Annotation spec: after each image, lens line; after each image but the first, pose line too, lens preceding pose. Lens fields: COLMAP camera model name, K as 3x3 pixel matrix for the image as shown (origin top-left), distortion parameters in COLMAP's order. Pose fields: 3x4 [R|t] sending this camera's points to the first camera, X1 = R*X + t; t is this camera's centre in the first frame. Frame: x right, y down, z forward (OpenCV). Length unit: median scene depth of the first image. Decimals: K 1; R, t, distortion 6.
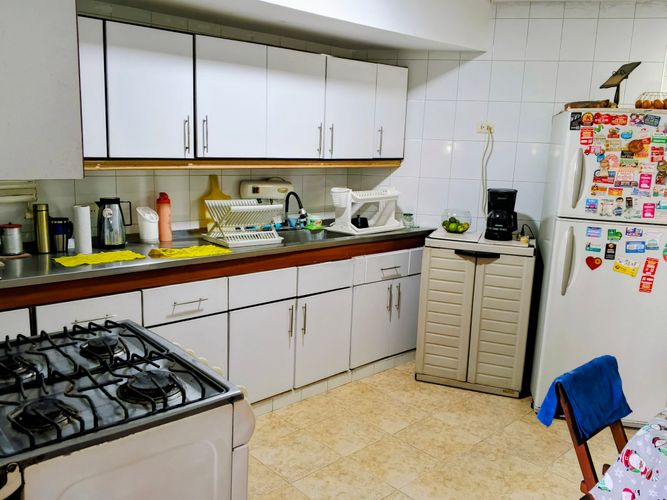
lens RADIAL K [[546.1, 0, 332.0], [0, 546.1, 248.5], [0, 0, 1]] dist [0.097601, -0.159491]
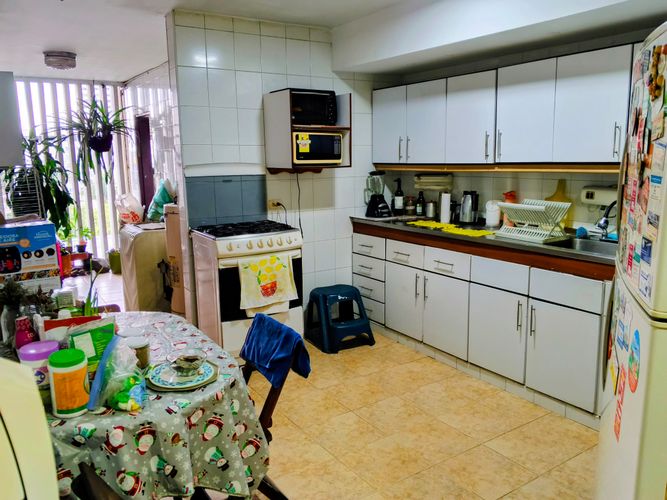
lens RADIAL K [[546.1, 0, 332.0], [0, 546.1, 248.5], [0, 0, 1]] dist [0.097601, -0.159491]
pose [[-0.162912, 0.152117, -0.974844, 1.092611], [-0.163685, 0.970184, 0.178744, -0.138085], [0.972968, 0.188687, -0.133156, 0.832171]]
